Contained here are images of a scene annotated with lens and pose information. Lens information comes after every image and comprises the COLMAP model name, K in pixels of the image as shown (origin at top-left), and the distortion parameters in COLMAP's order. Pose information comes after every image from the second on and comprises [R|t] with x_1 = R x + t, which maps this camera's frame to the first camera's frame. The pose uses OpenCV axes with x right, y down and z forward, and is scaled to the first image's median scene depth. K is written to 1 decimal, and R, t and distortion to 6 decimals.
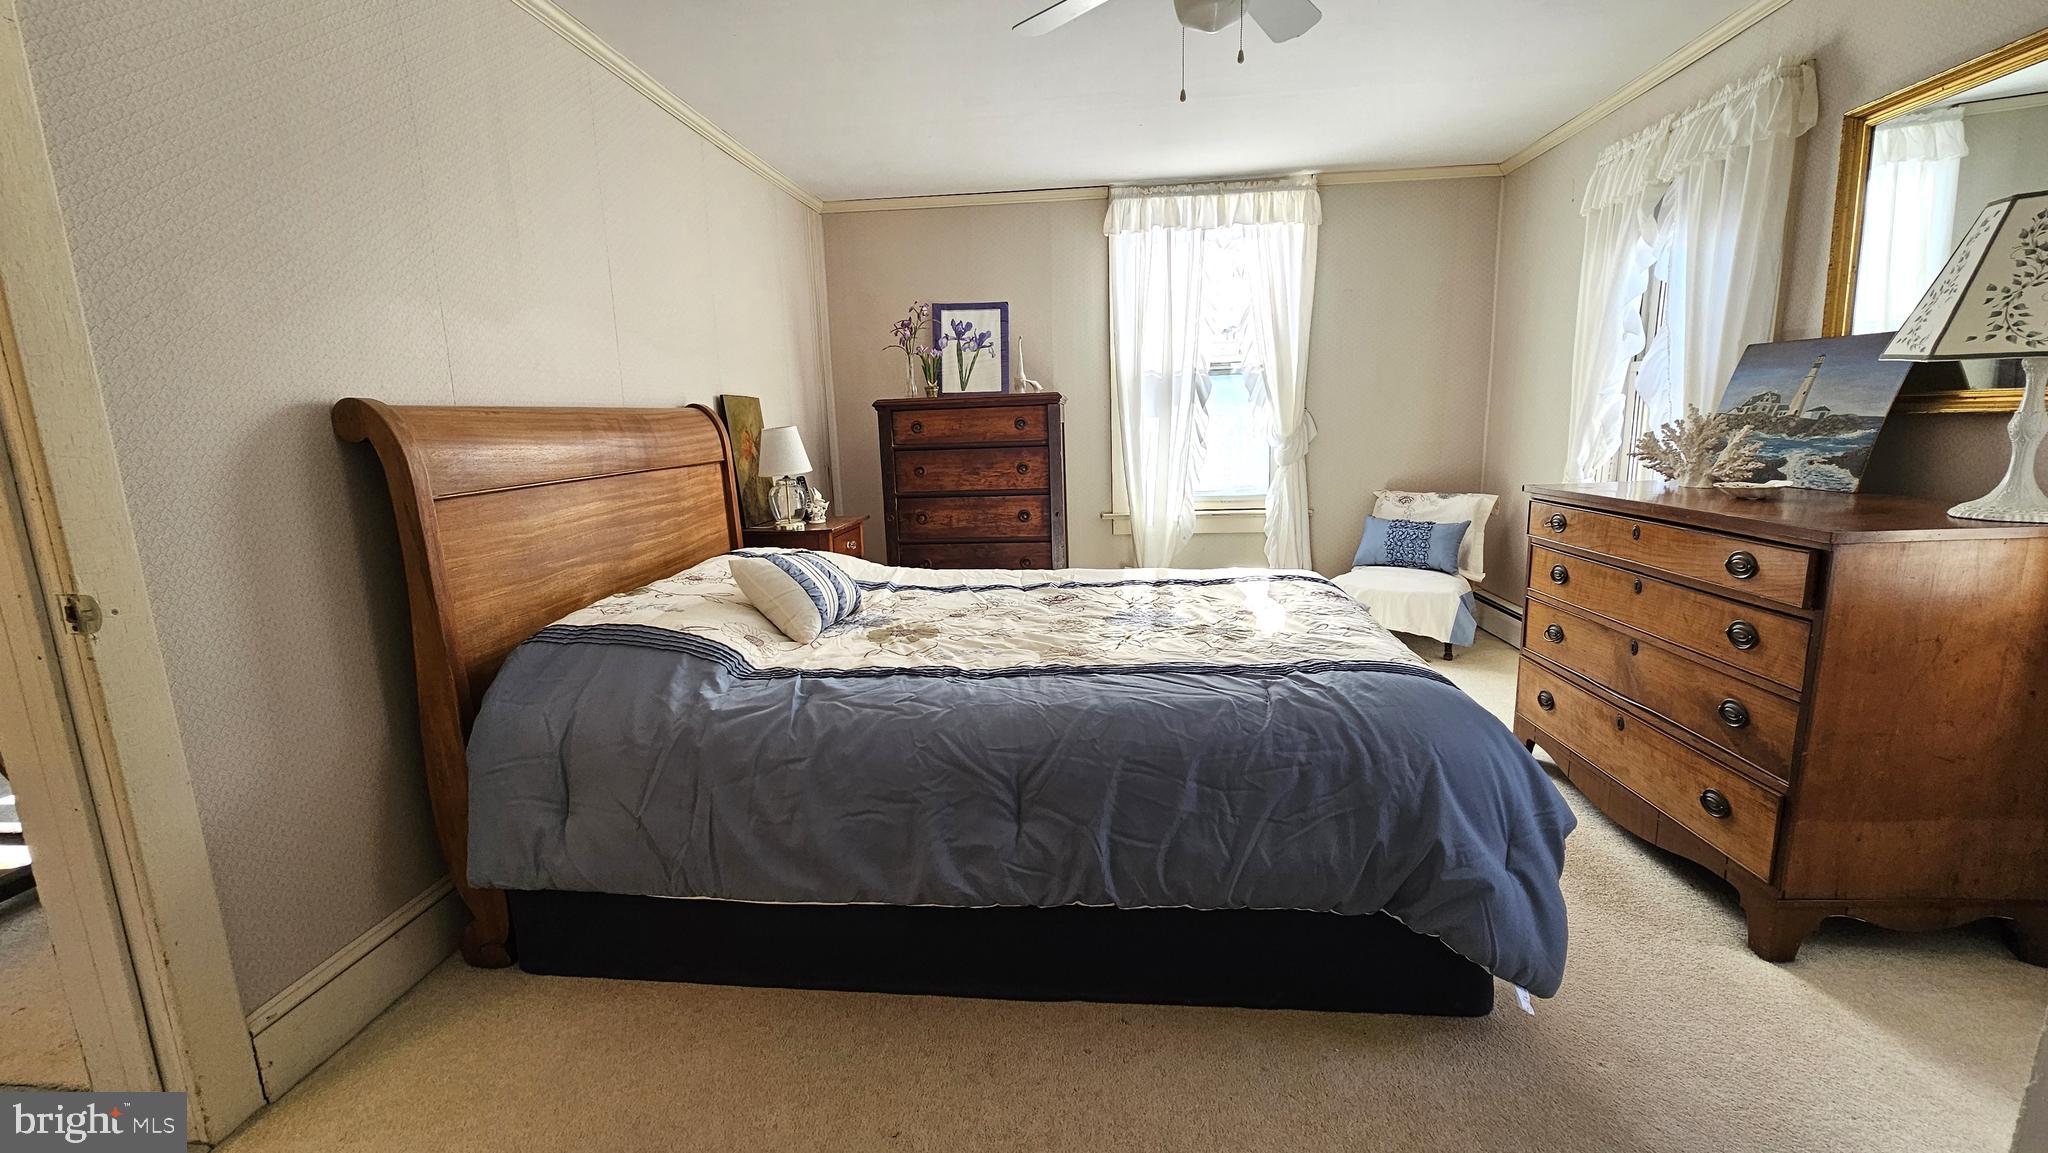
lens RADIAL K [[835.6, 0, 1020.7], [0, 835.6, 577.0], [0, 0, 1]] dist [-0.000373, -0.000427]
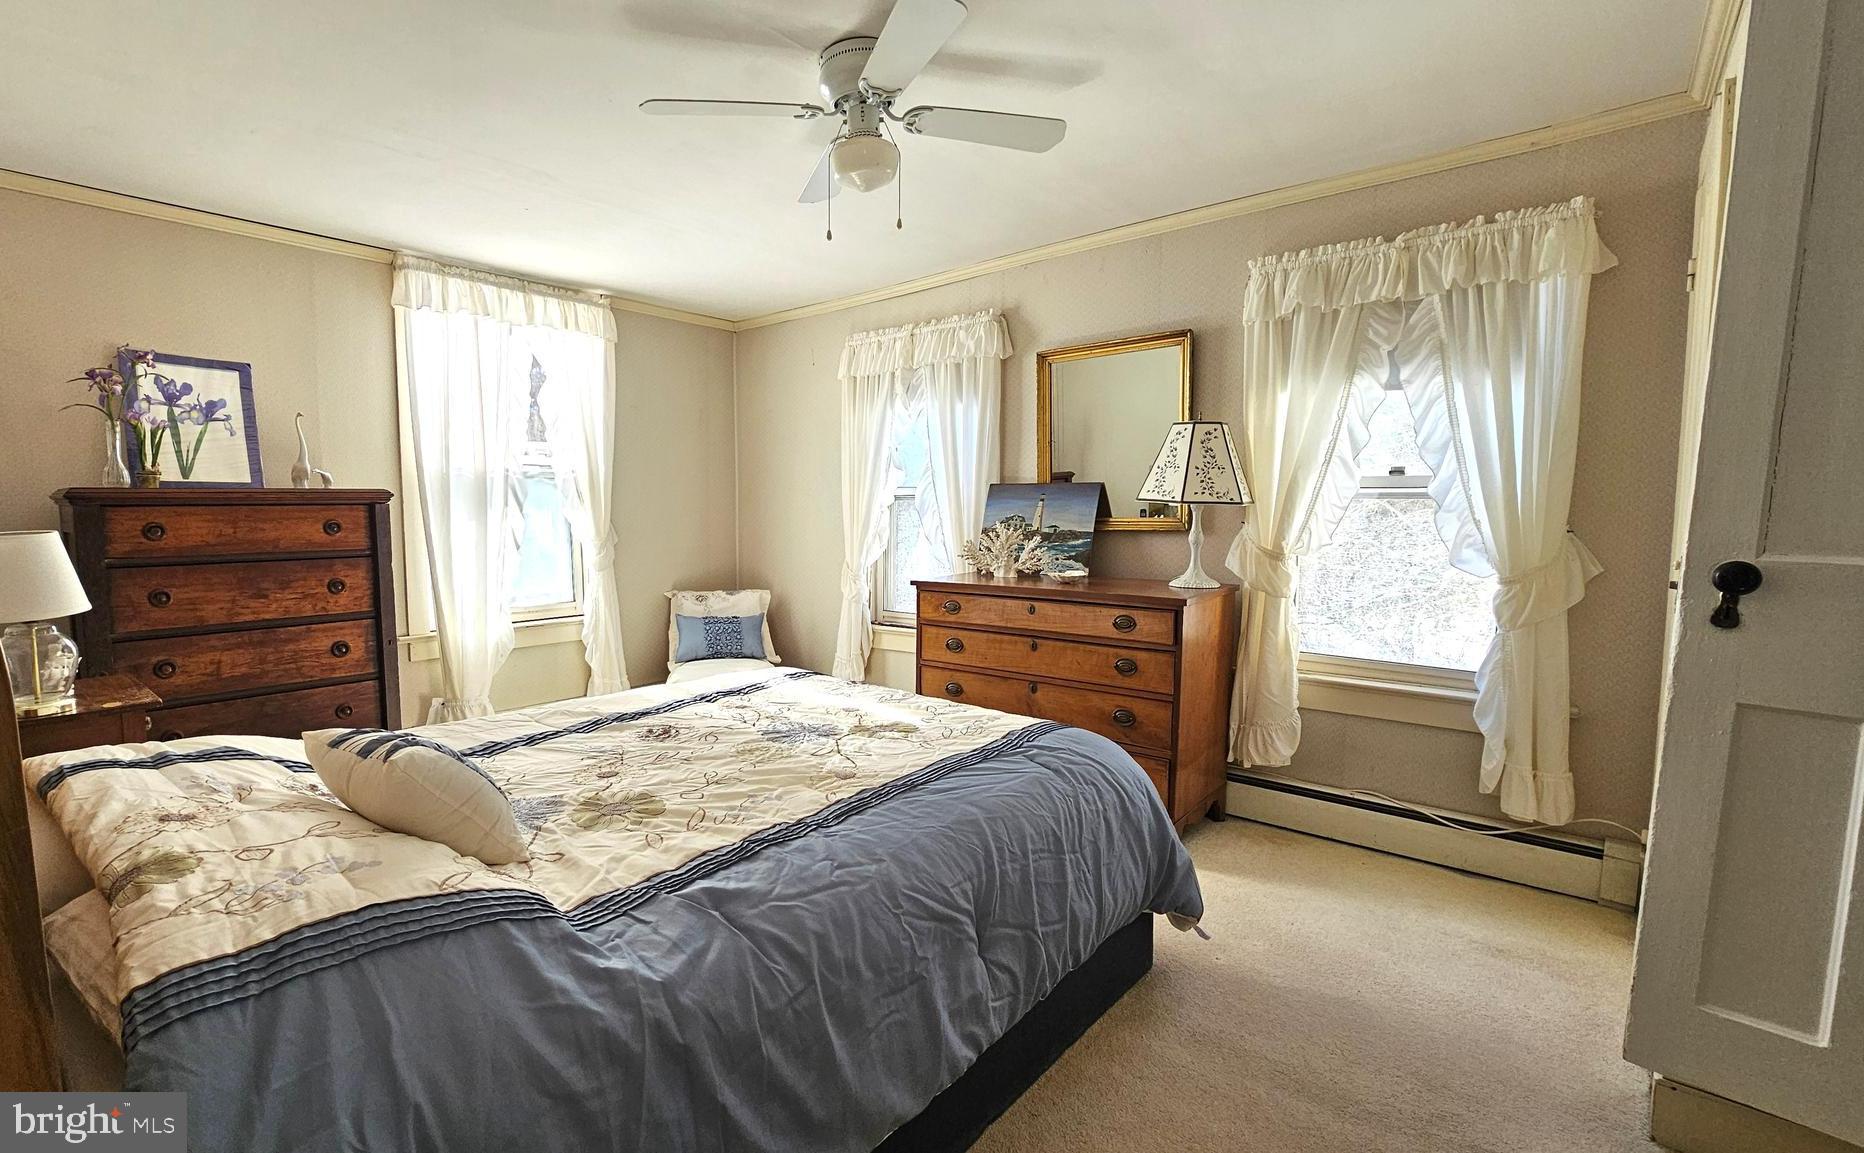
lens RADIAL K [[798.2, 0, 932.0], [0, 798.2, 576.5], [0, 0, 1]] dist [0.000659, -0.000063]
pose [[0.609150, -0.037474, 0.792169, -0.242720], [0.132144, 0.989715, -0.054795, -0.028937], [-0.781968, 0.138059, 0.607837, 0.144141]]
